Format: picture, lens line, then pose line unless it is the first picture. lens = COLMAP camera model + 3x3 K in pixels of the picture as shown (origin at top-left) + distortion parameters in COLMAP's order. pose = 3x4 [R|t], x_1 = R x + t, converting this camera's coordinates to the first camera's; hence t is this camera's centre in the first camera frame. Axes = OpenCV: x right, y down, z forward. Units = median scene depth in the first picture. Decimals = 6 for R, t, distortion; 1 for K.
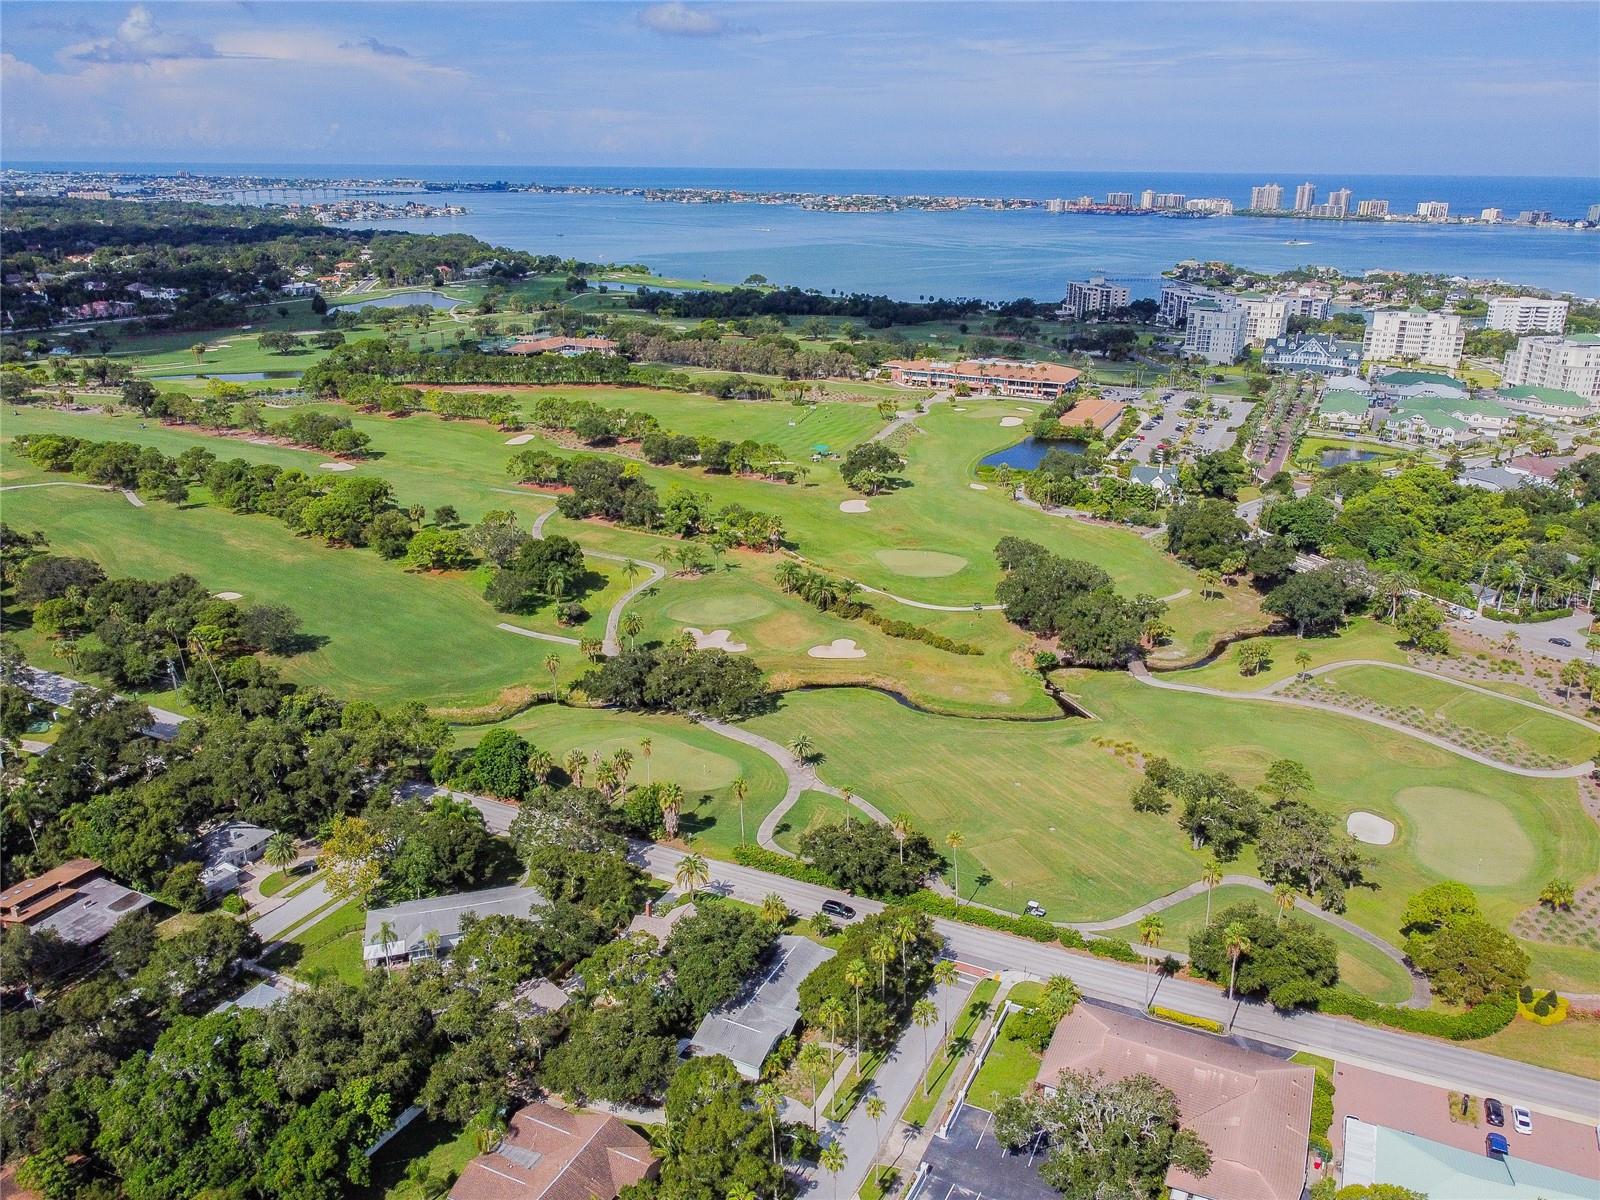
lens RADIAL K [[1213.6, 0, 800.0], [0, 1213.6, 600.0], [0, 0, 1]] dist [0.007715, -0.008230]
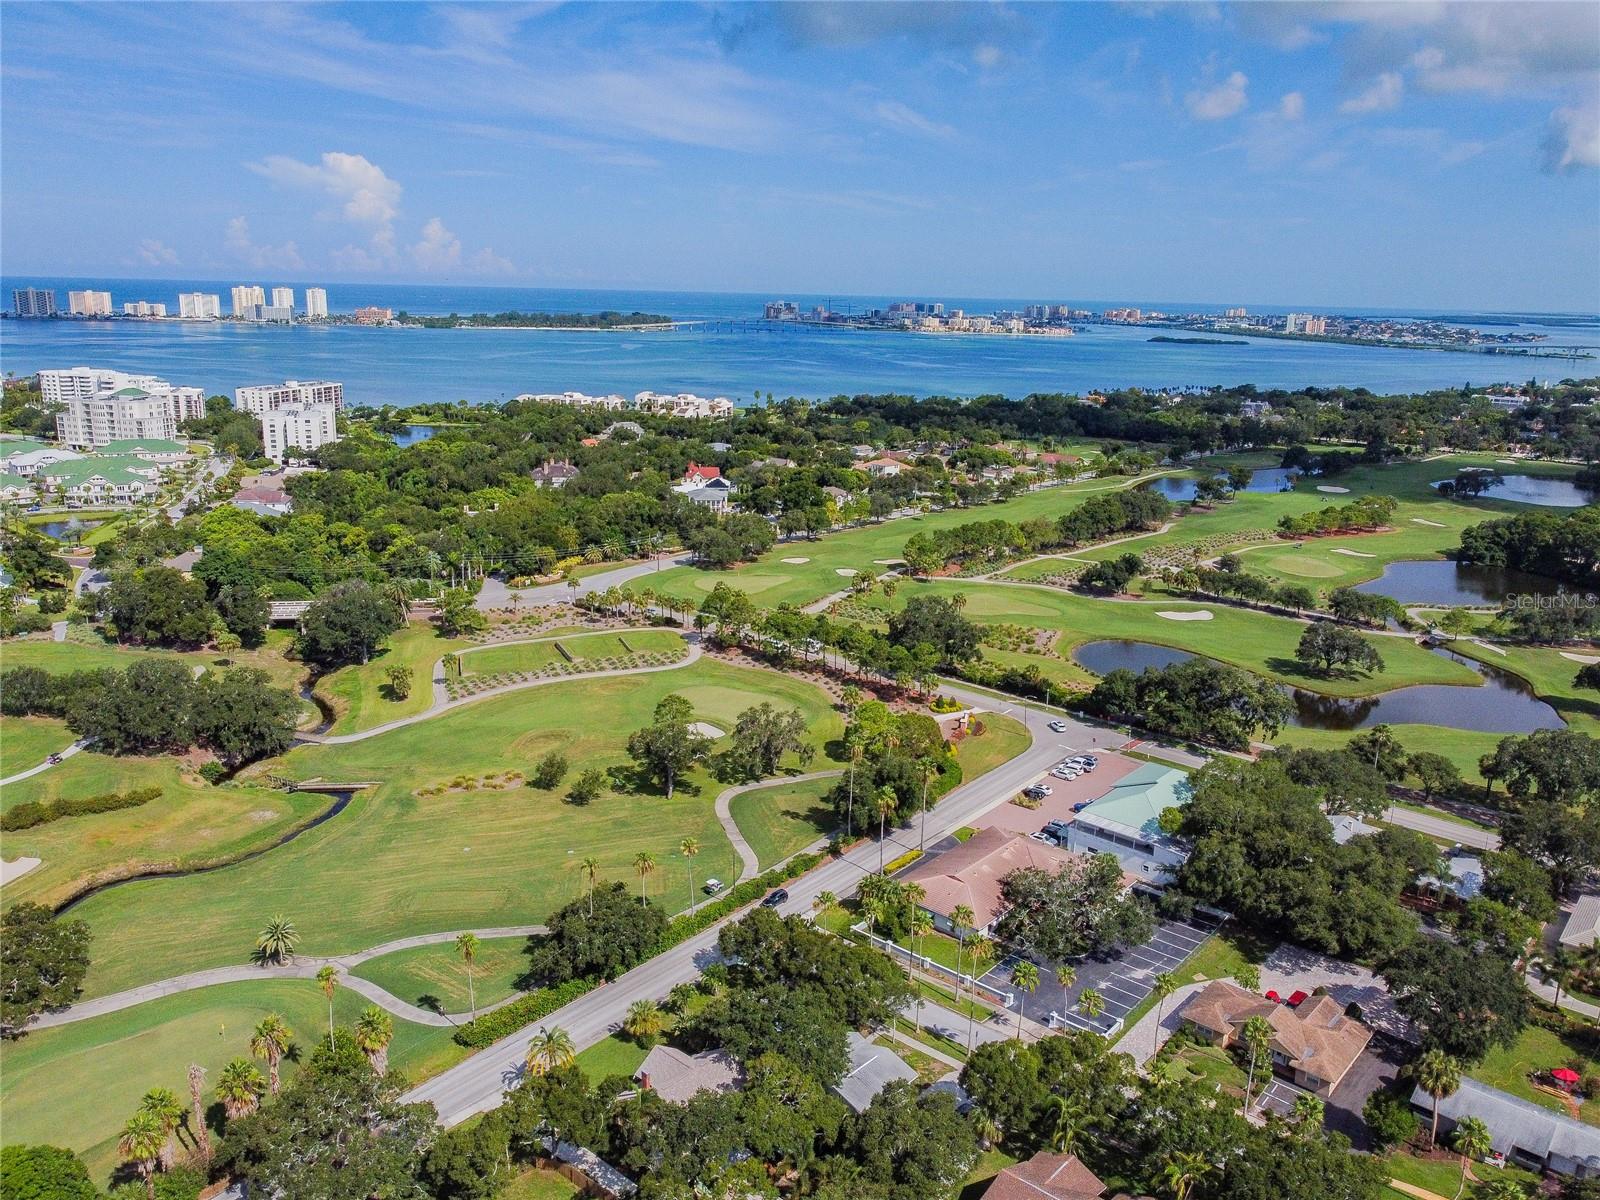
lens RADIAL K [[1213.6, 0, 800.0], [0, 1213.6, 600.0], [0, 0, 1]] dist [0.007715, -0.008230]
pose [[0.270472, -0.243290, 0.931480, -0.392787], [0.309326, 0.938201, 0.155227, -0.059273], [-0.911681, 0.246146, 0.329013, 0.325113]]
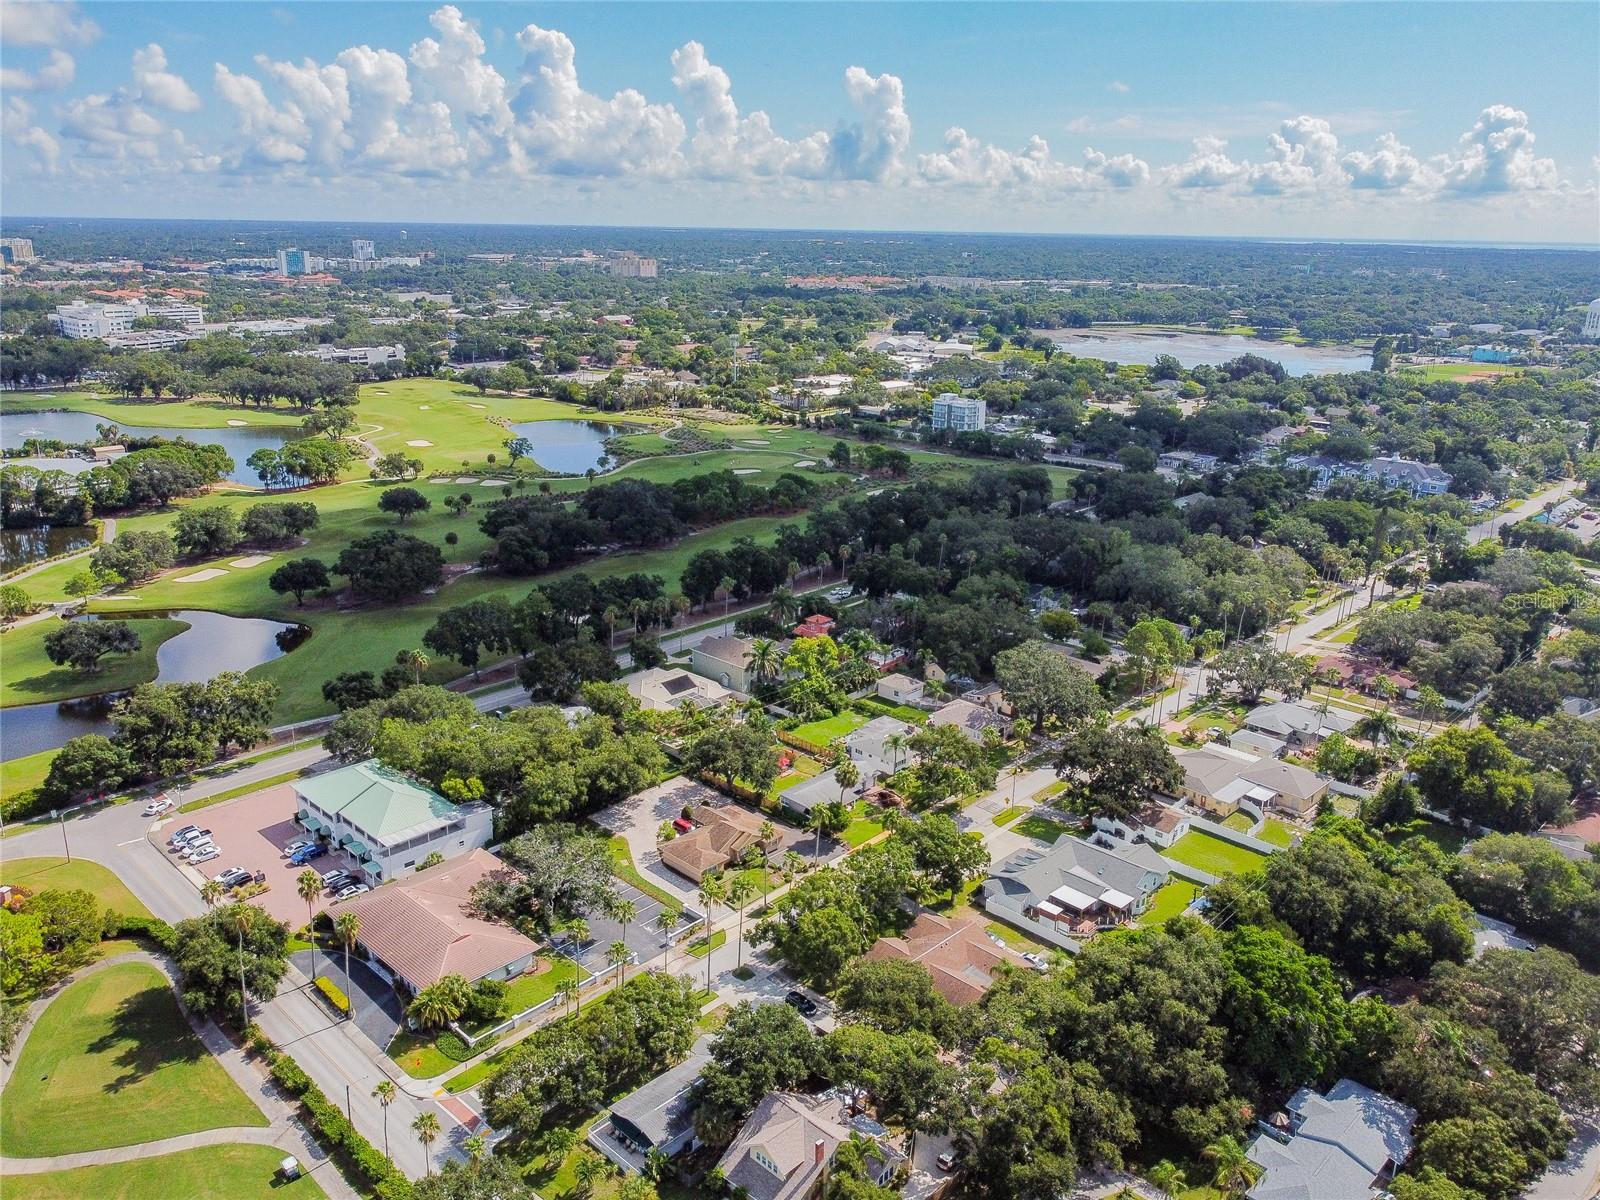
lens RADIAL K [[1213.6, 0, 800.0], [0, 1213.6, 600.0], [0, 0, 1]] dist [0.007715, -0.008230]
pose [[-0.949651, -0.115931, 0.291073, -0.157957], [0.083514, 0.801749, 0.591797, -0.248236], [-0.301975, 0.586309, -0.751700, 0.744005]]
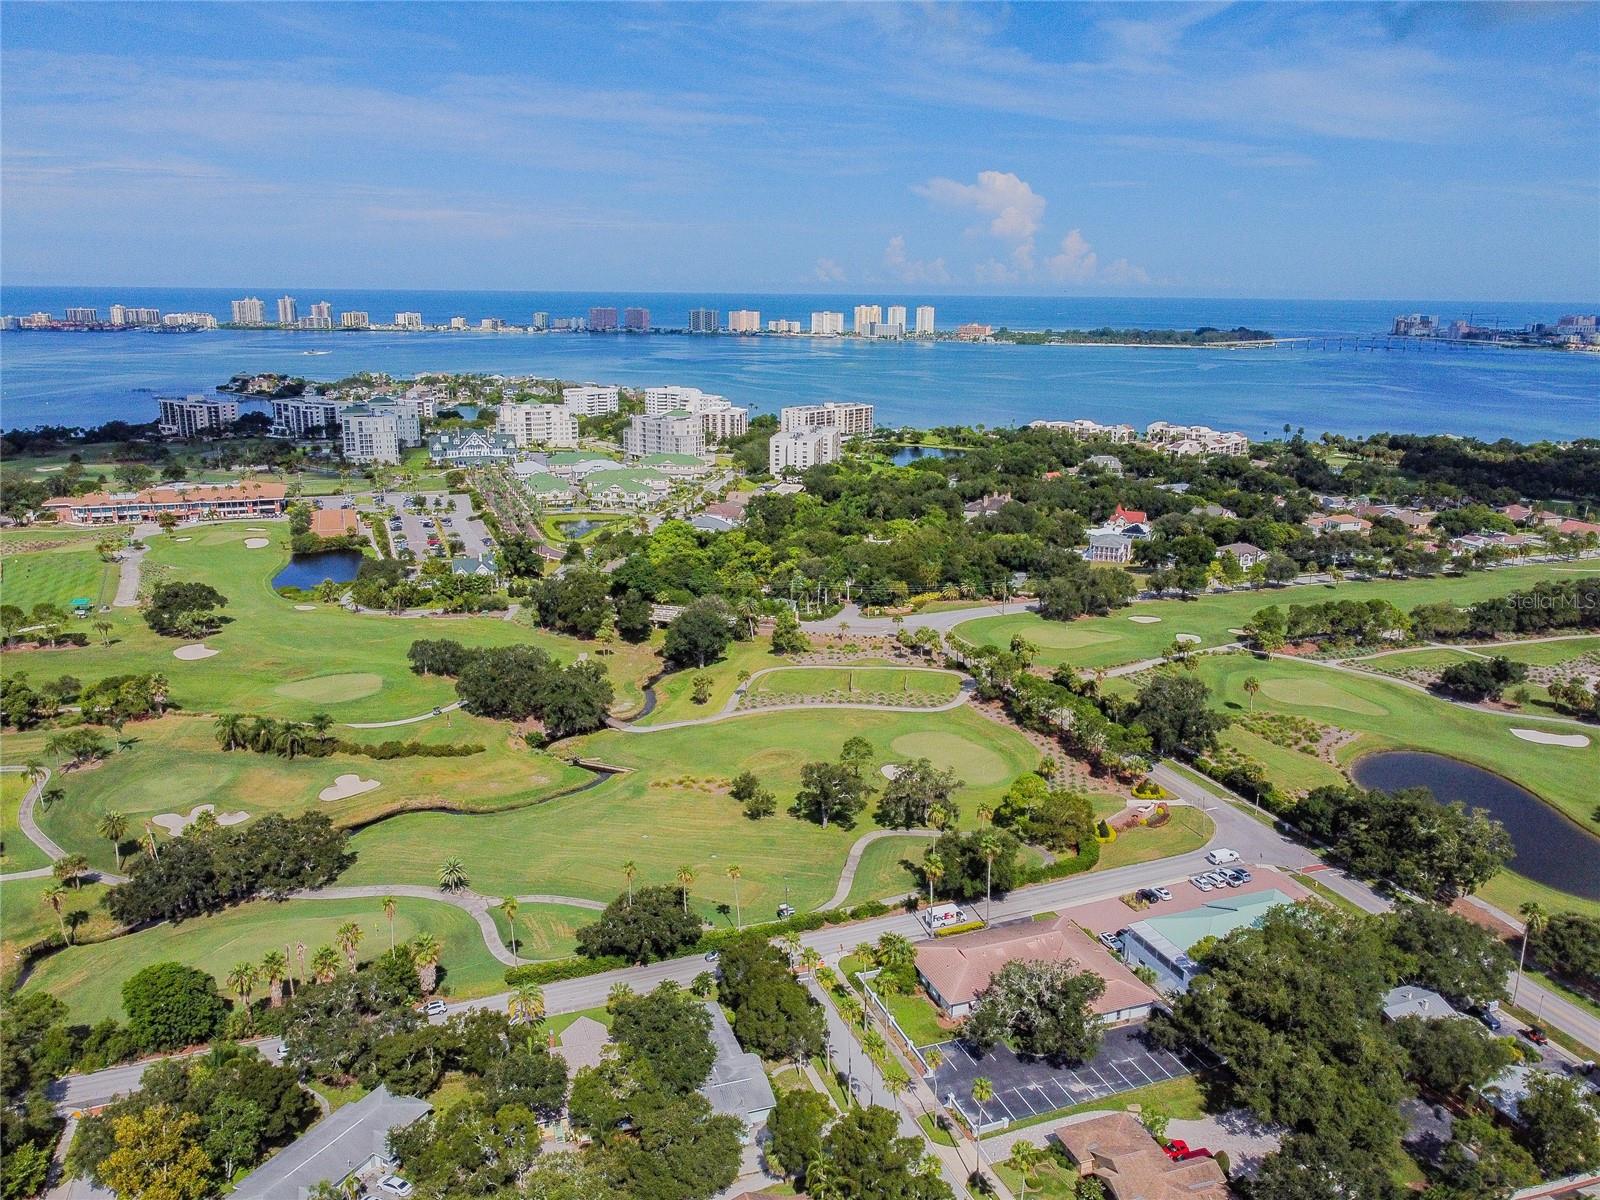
lens RADIAL K [[1213.6, 0, 800.0], [0, 1213.6, 600.0], [0, 0, 1]] dist [0.007715, -0.008230]
pose [[0.697035, -0.181892, 0.693583, -0.317612], [0.240848, 0.970483, 0.012462, -0.023424], [-0.675377, 0.158361, 0.720269, 0.073228]]
